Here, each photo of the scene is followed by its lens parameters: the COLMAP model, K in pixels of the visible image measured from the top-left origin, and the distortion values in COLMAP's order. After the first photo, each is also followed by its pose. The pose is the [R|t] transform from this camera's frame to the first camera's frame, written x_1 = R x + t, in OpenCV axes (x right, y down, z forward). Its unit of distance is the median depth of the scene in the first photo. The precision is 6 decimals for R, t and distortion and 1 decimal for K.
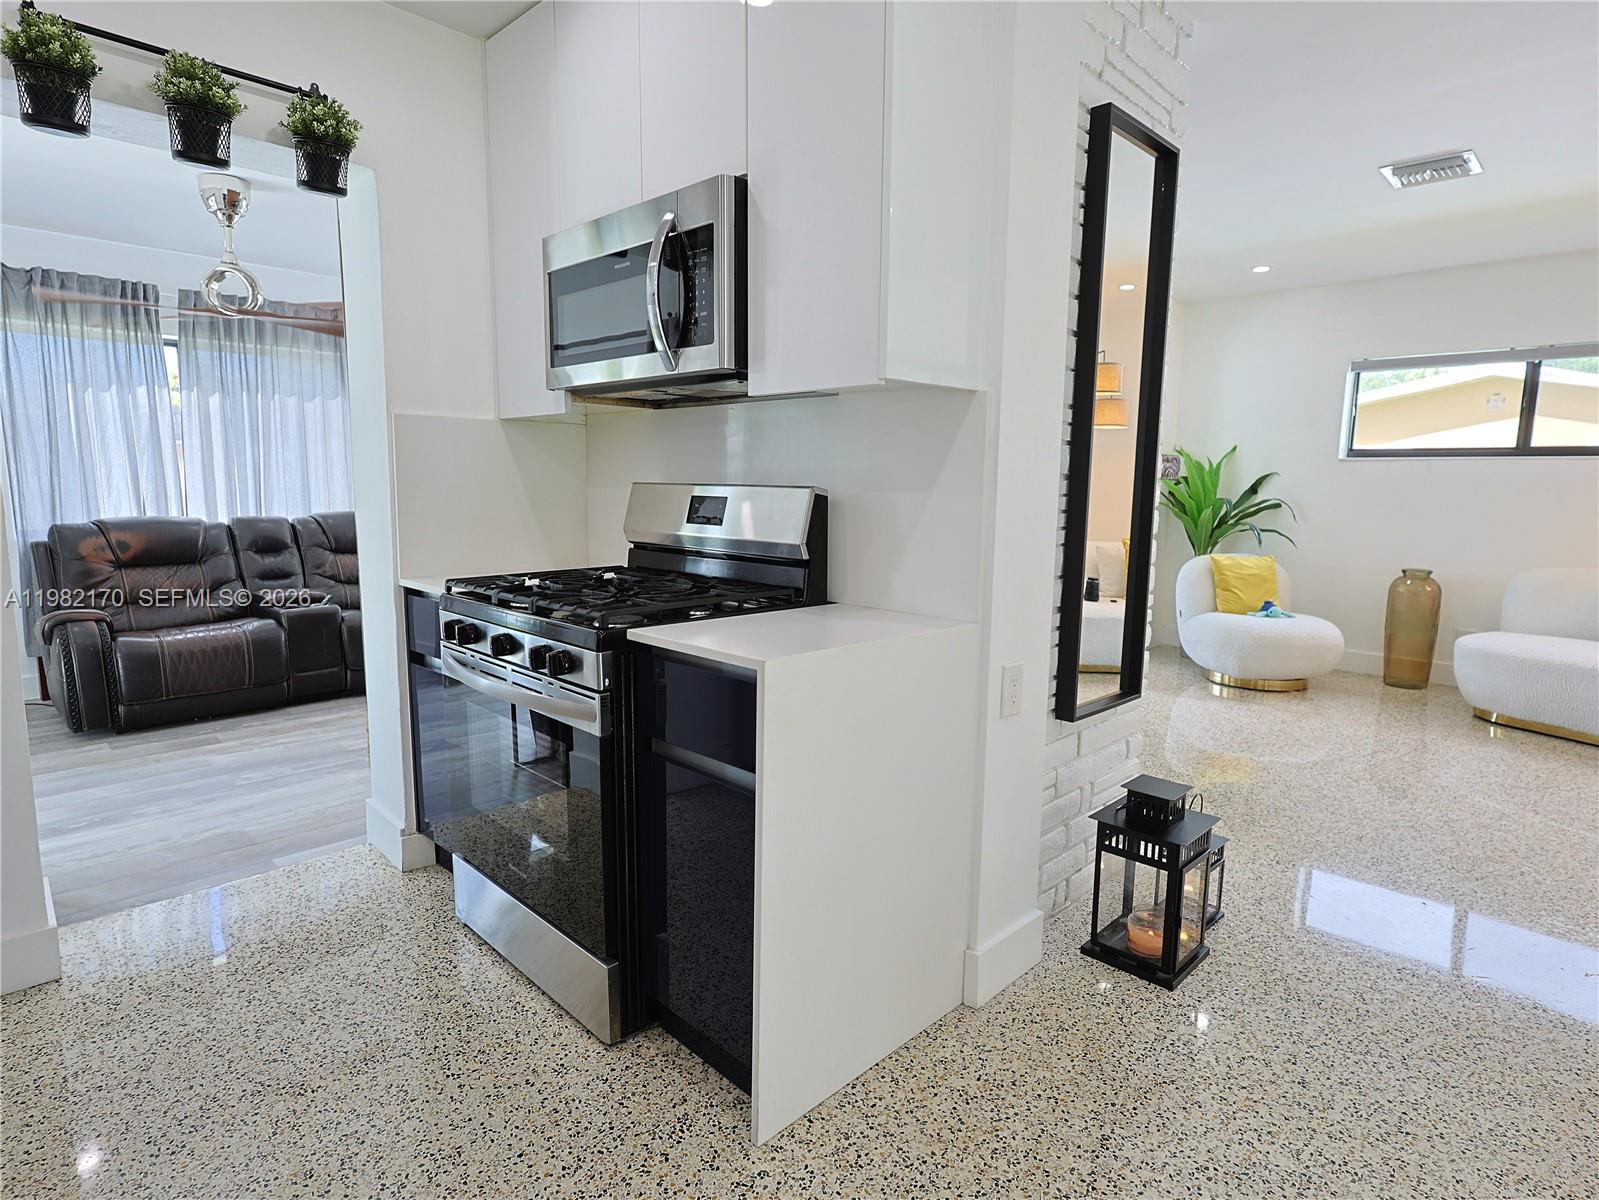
lens RADIAL K [[872.4, 0, 800.6], [0, 872.4, 604.4], [0, 0, 1]] dist [-0.002056, 0.000658]
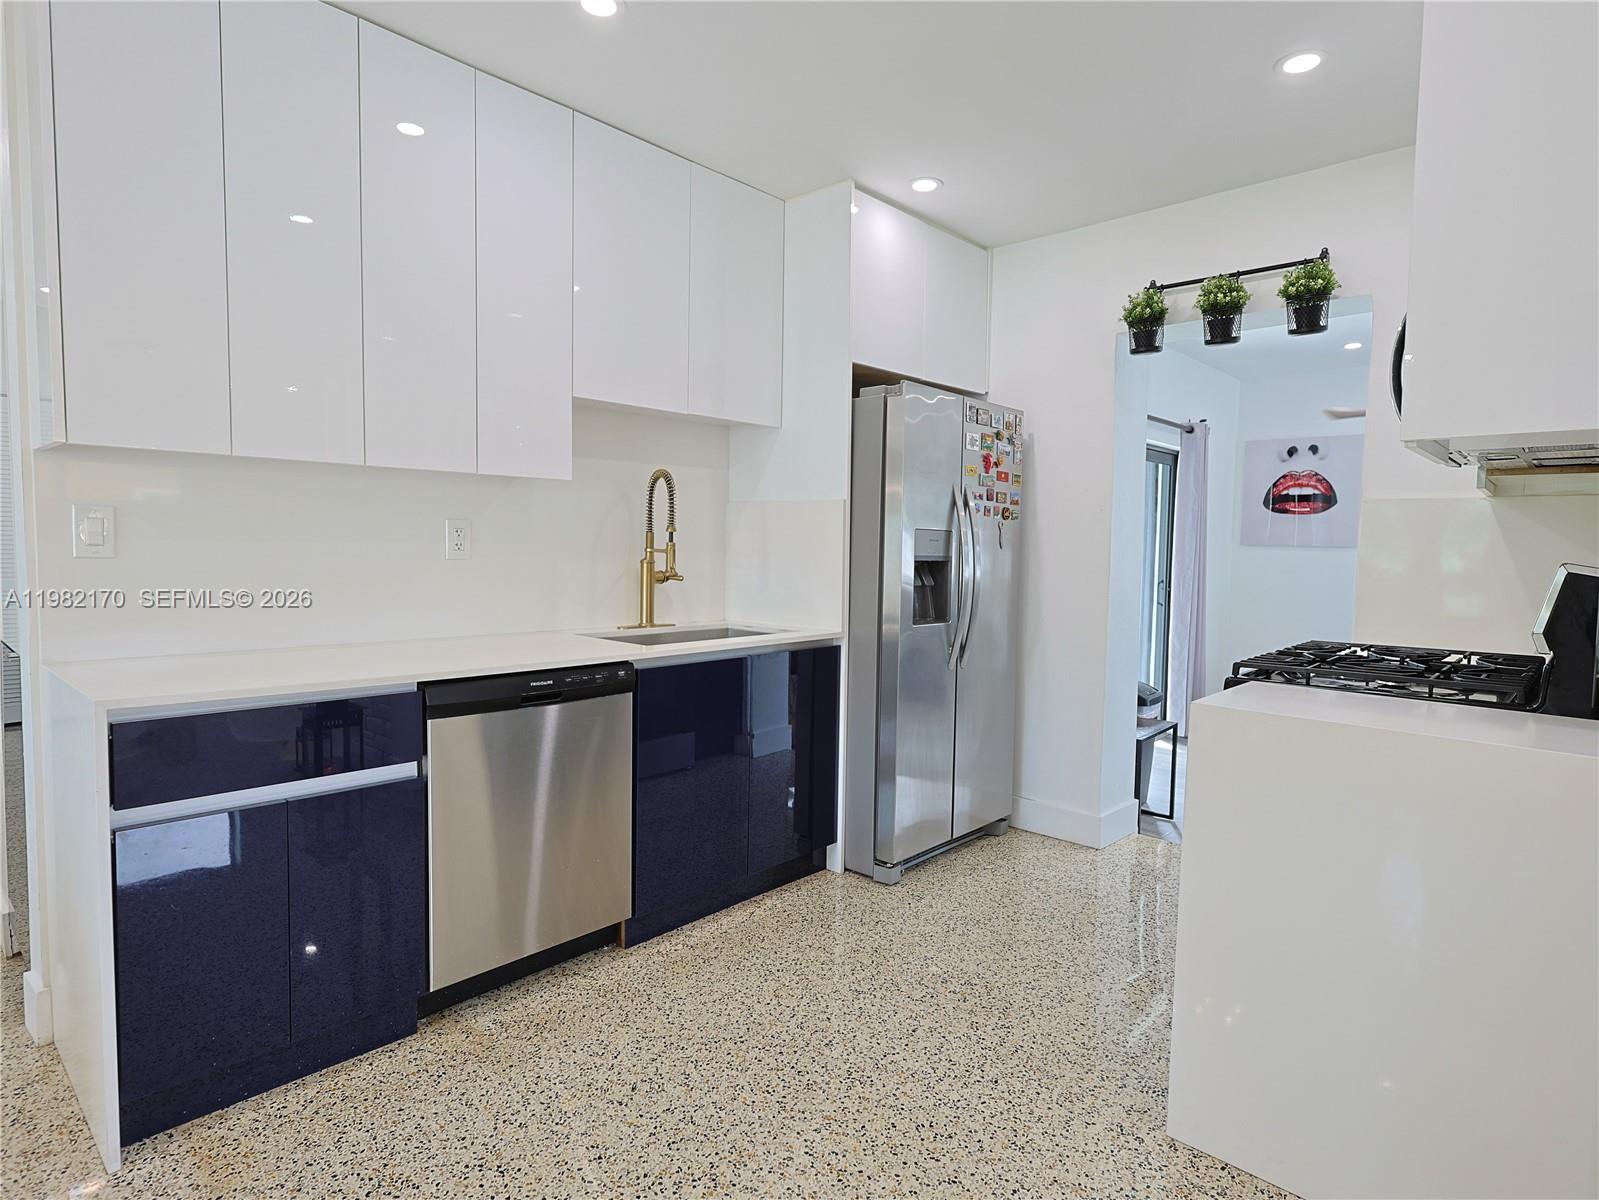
lens RADIAL K [[880.7, 0, 799.5], [0, 880.7, 600.0], [0, 0, 1]] dist [0.003438, 0.000638]
pose [[0.037434, 0.056662, -0.997691, 0.253171], [-0.161821, 0.985558, 0.049901, -0.010808], [0.986110, 0.159580, 0.046063, 0.089640]]
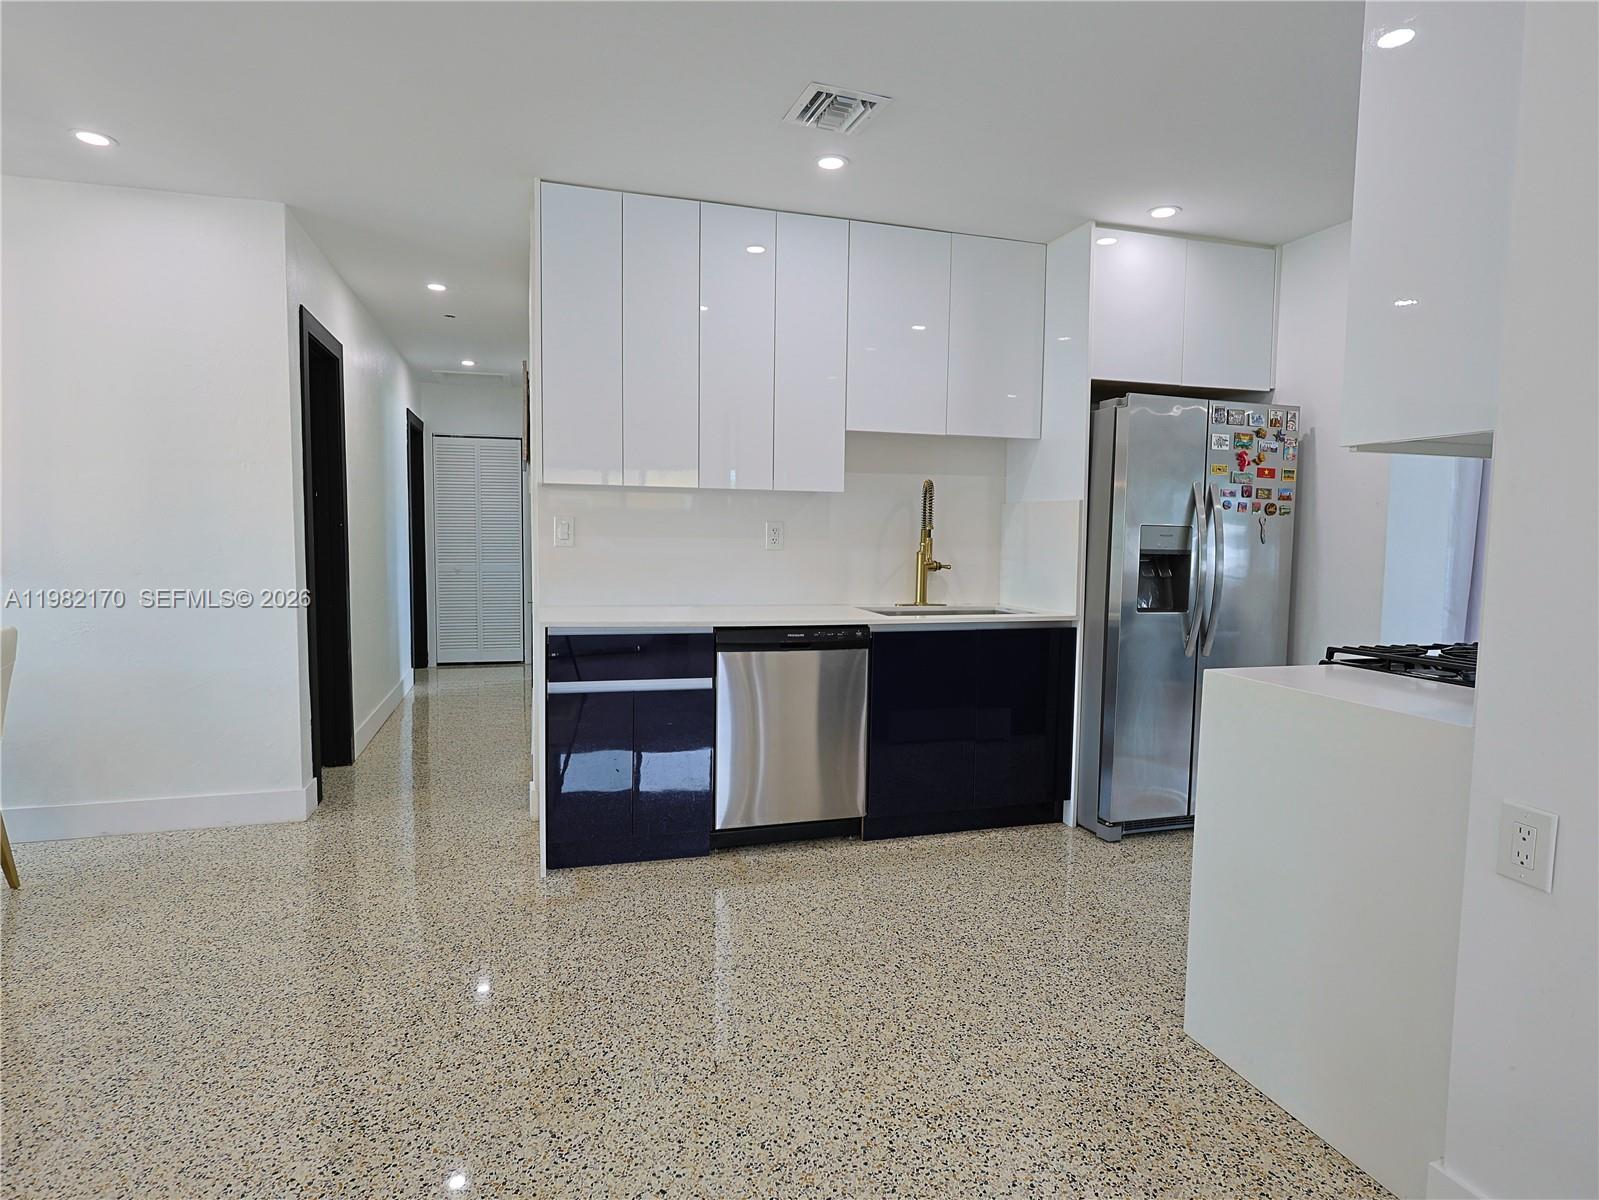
lens RADIAL K [[872.4, 0, 800.6], [0, 872.4, 604.4], [0, 0, 1]] dist [-0.002056, 0.000658]
pose [[-0.472450, 0.053796, -0.879714, 0.340771], [-0.147557, 0.979220, 0.139126, -0.031799], [0.868918, 0.195538, -0.454695, 0.242263]]
